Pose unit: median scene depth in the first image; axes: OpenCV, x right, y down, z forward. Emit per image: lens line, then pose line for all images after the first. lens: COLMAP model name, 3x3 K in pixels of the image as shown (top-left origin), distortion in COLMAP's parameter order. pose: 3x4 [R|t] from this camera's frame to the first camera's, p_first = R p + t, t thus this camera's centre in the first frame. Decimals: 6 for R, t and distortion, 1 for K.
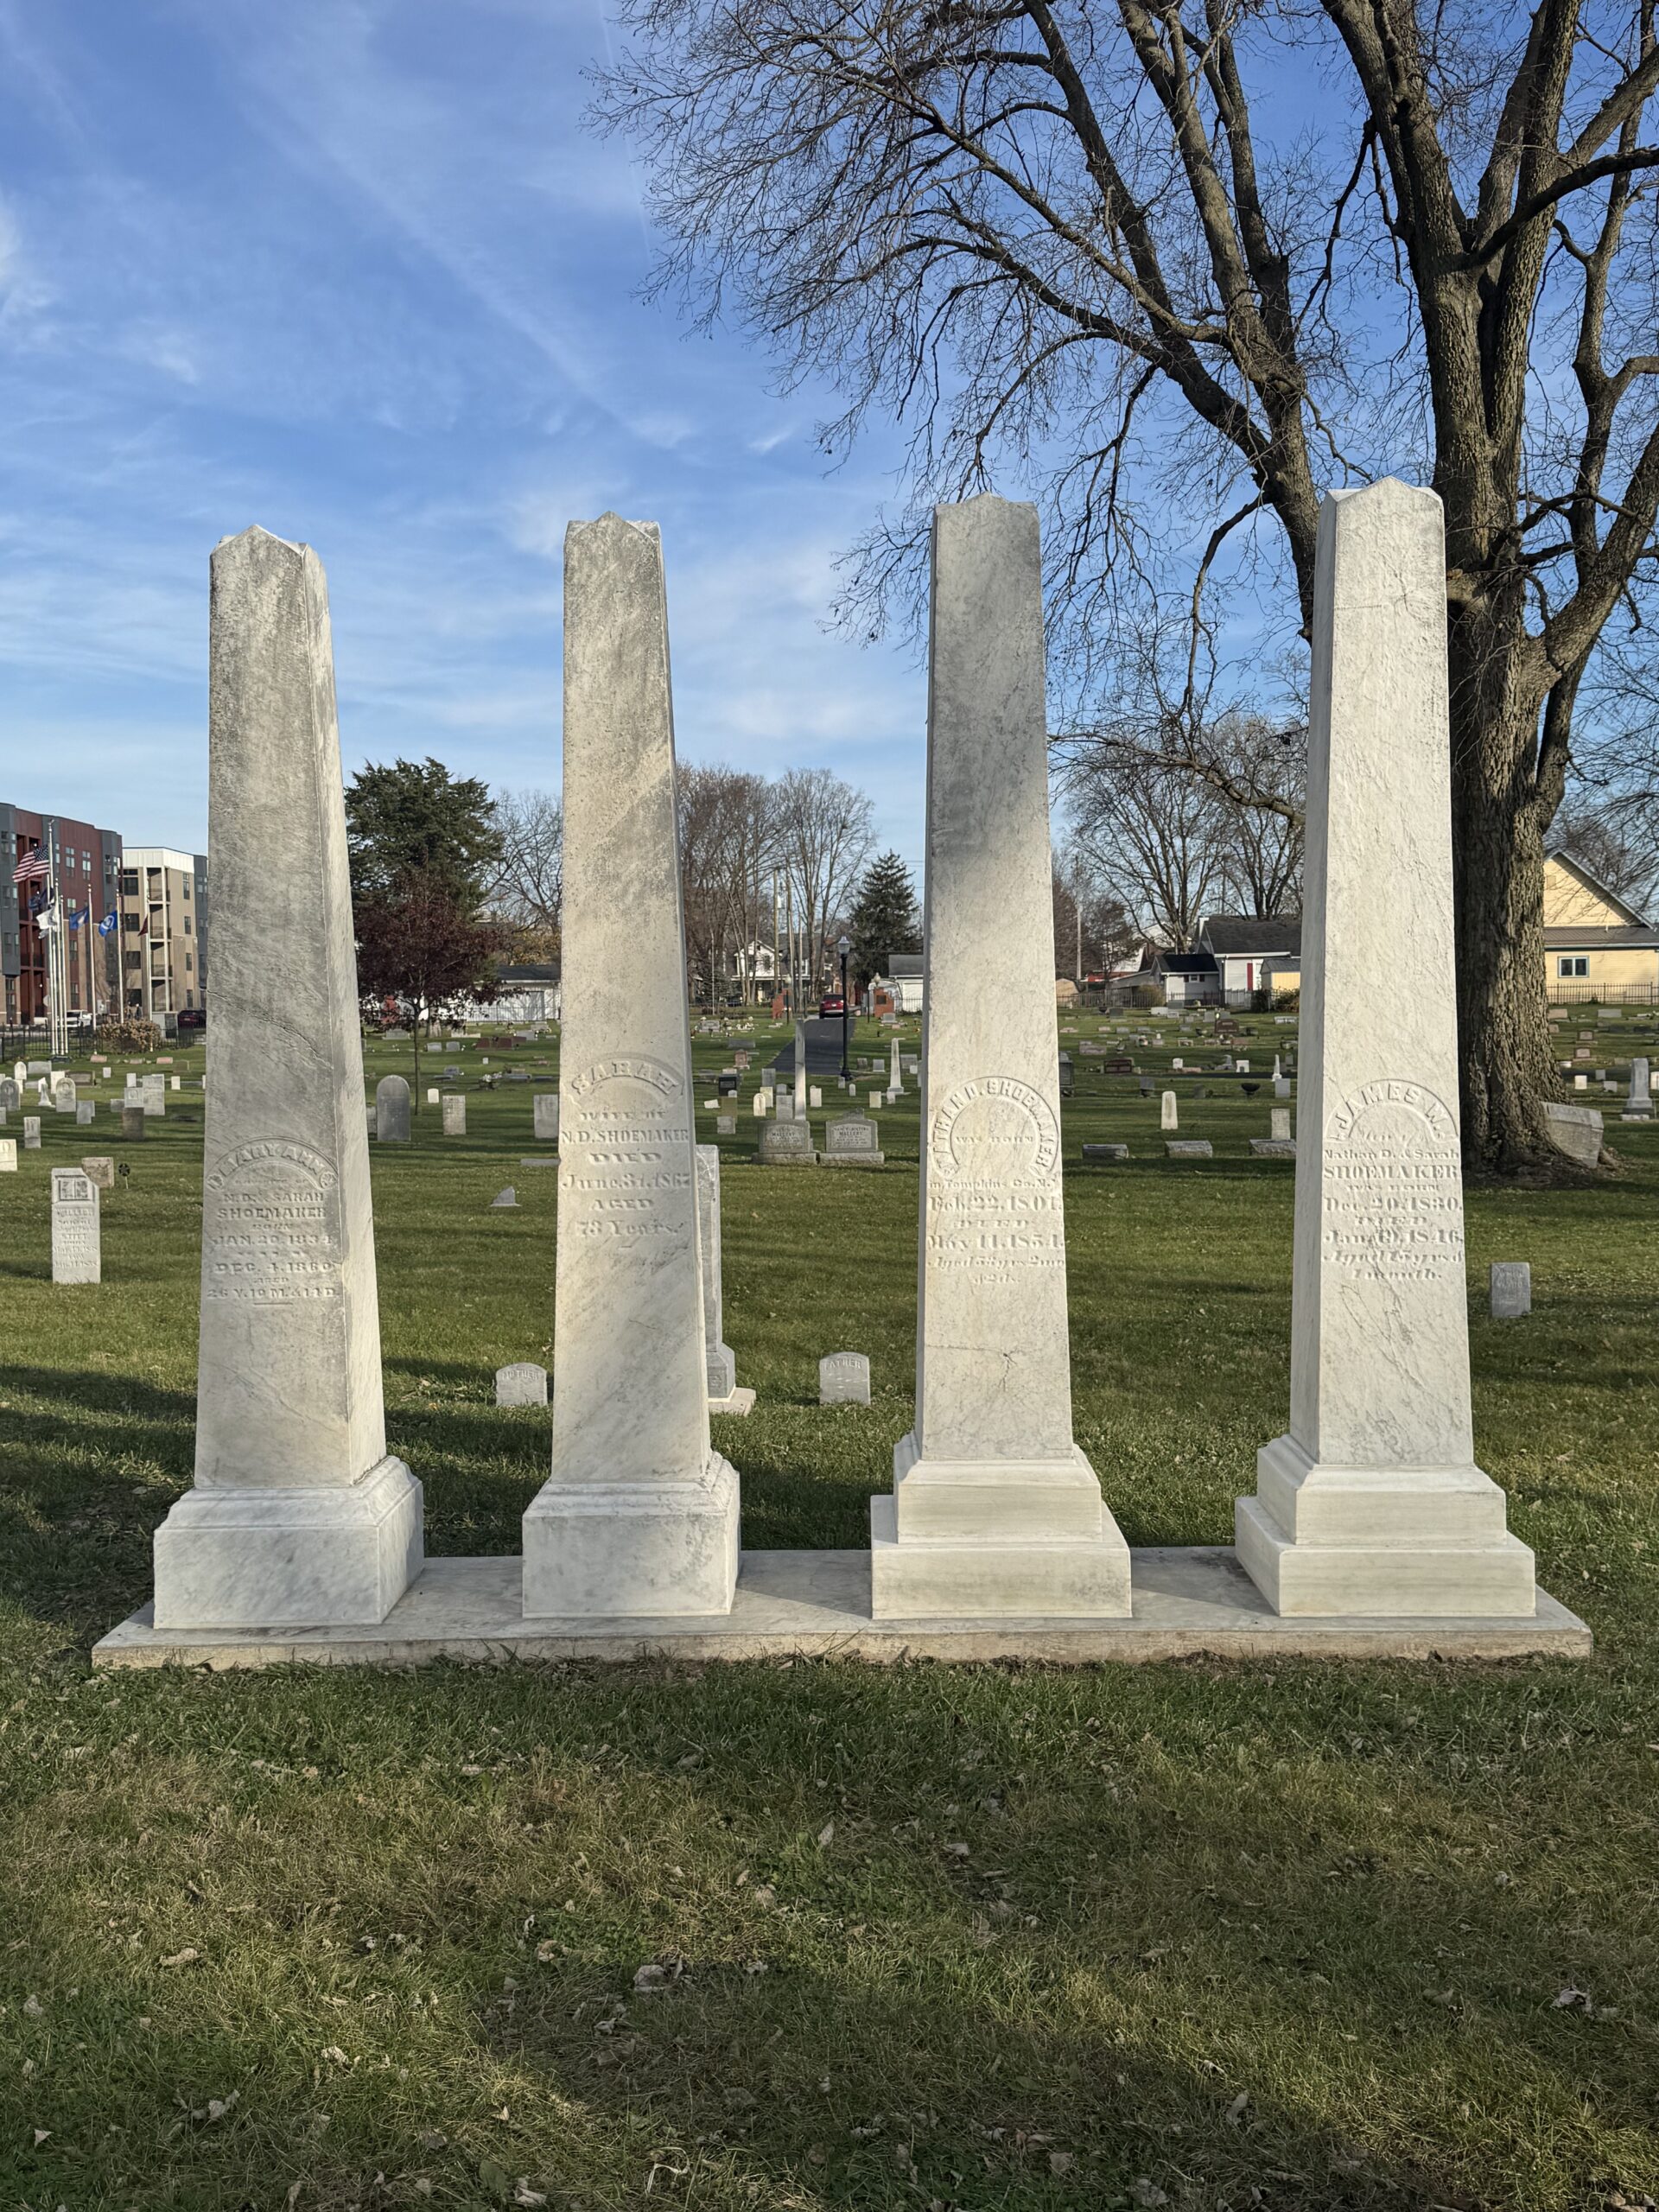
lens RADIAL K [[2269.8, 0, 829.5], [0, 2269.8, 1106.0], [0, 0, 1]] dist [0.183032, 0.002398]
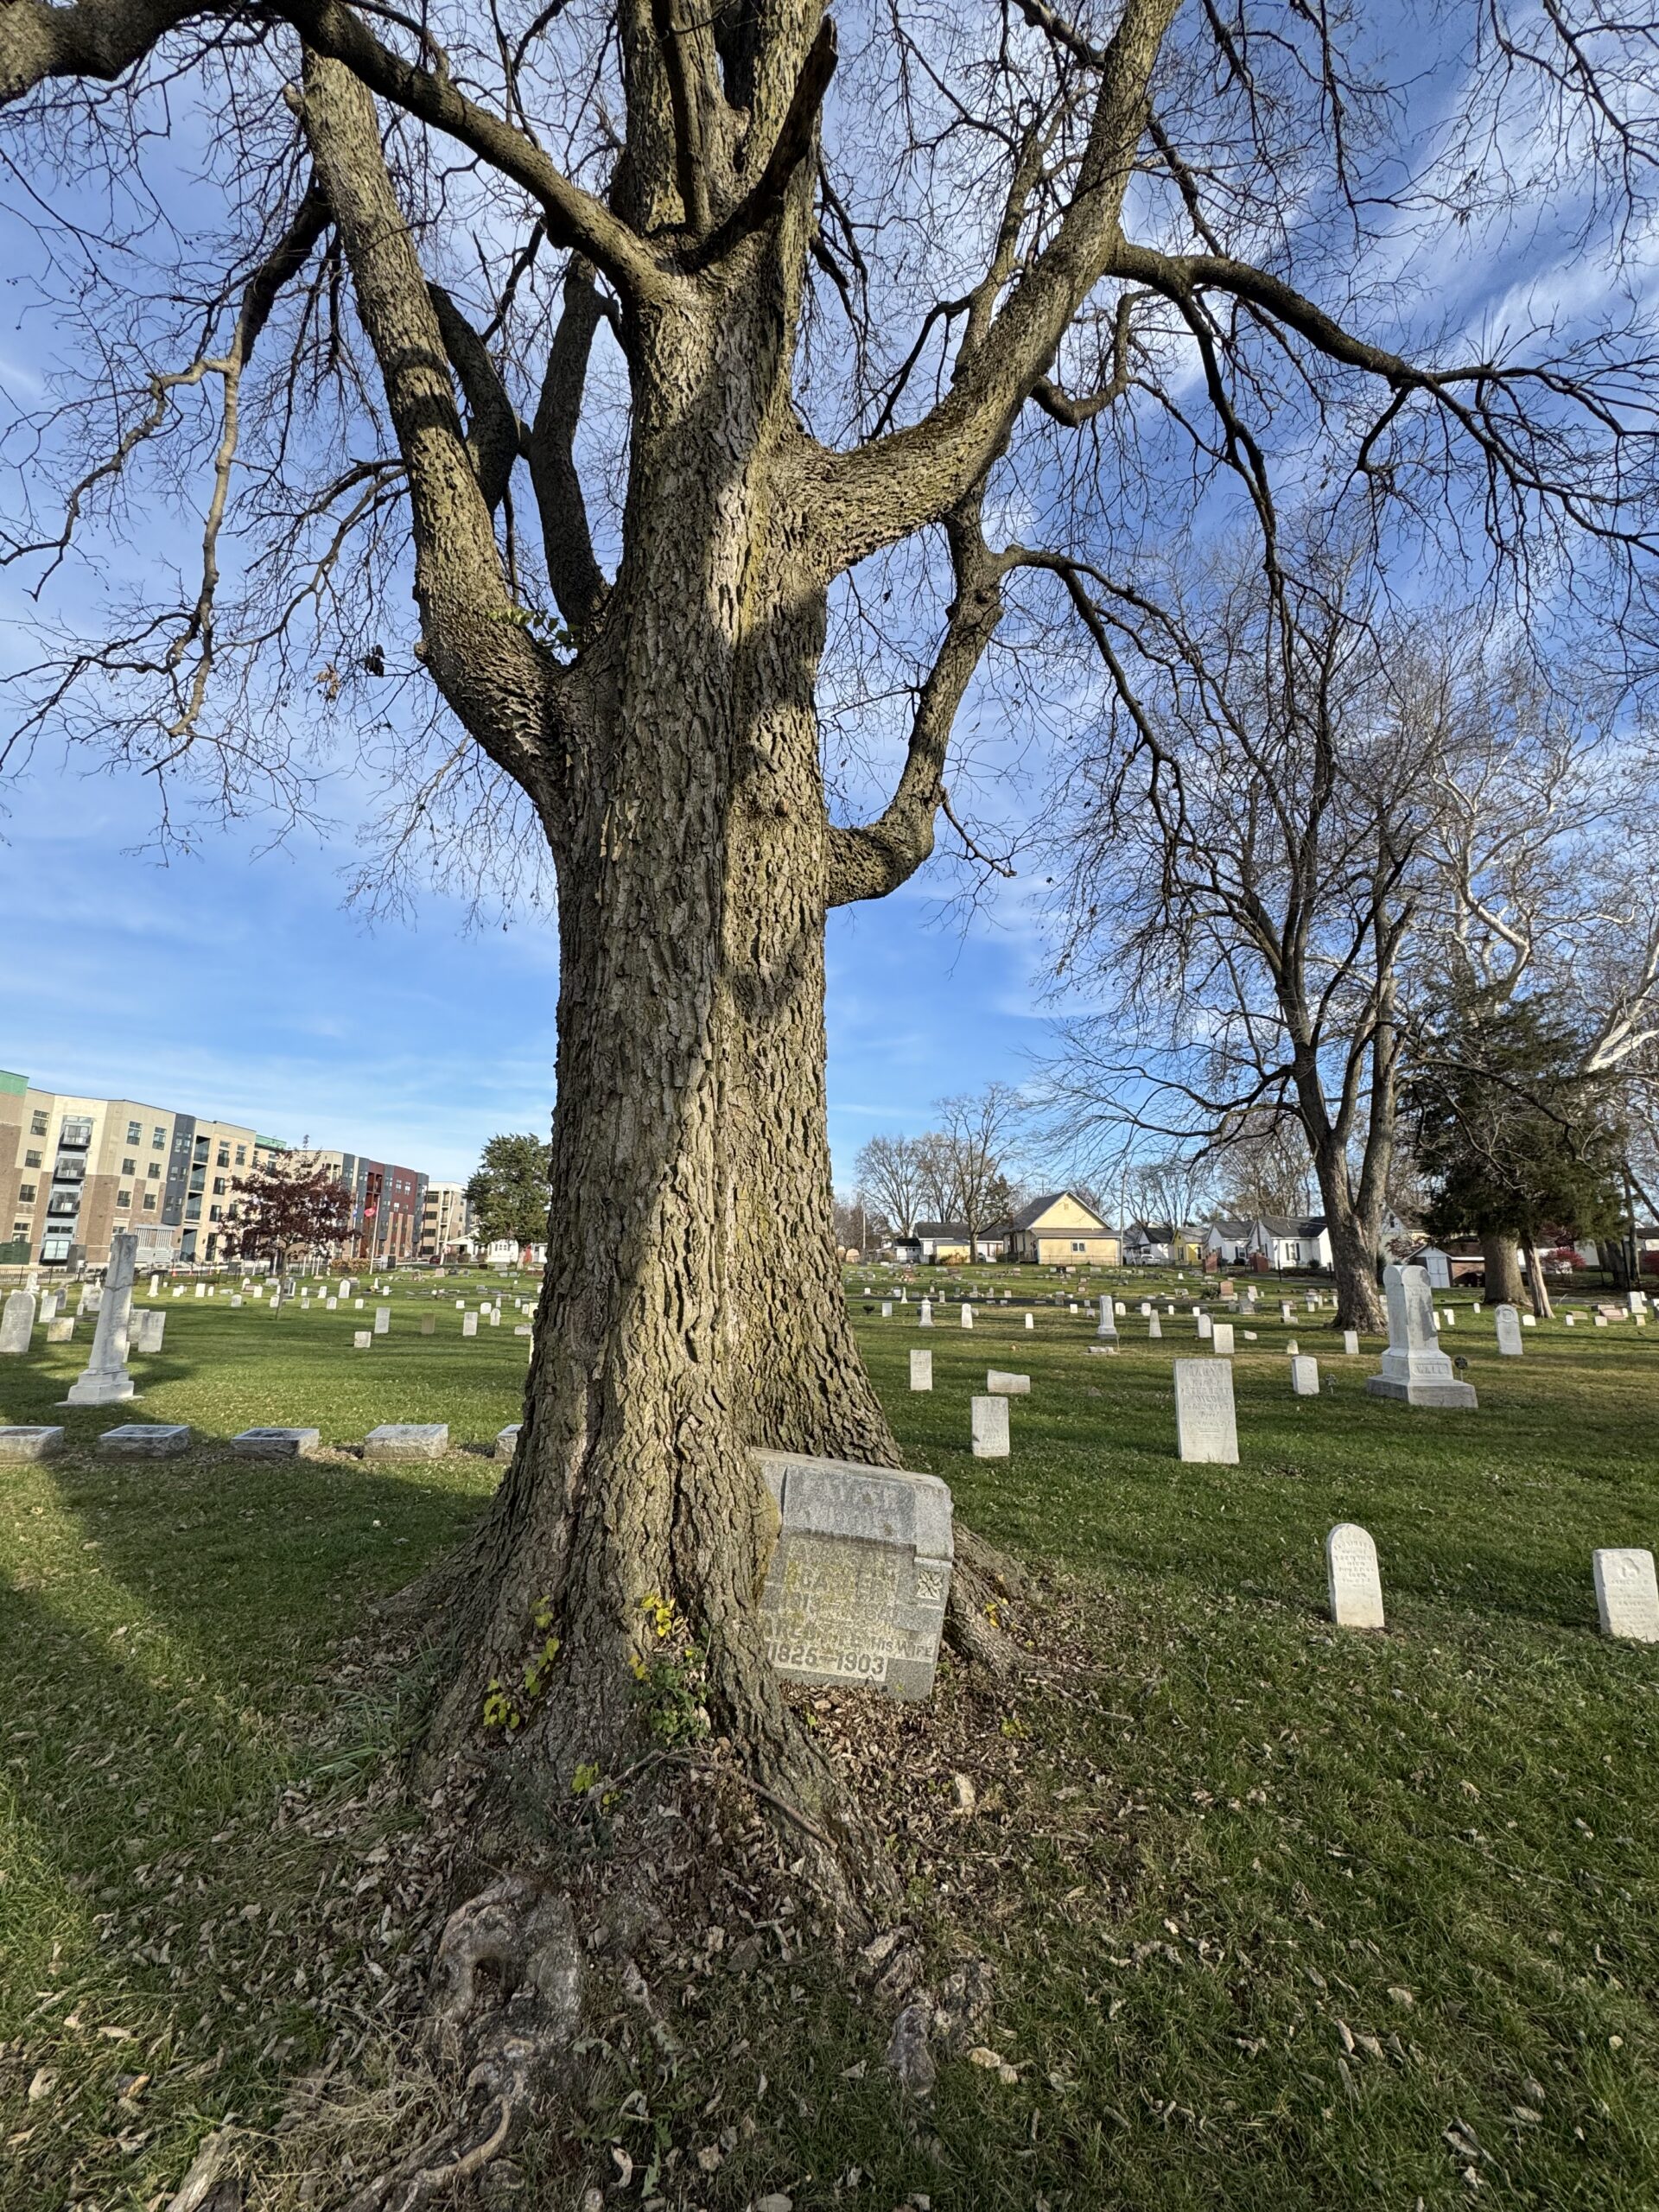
lens RADIAL K [[871.1, 0, 829.5], [0, 871.1, 1106.0], [0, 0, 1]] dist [-0.013027, -0.000068]
pose [[0.999474, 0.023874, 0.021956, 0.076927], [-0.018431, 0.975050, -0.221217, -0.006294], [-0.026690, 0.220696, 0.974977, 0.211922]]
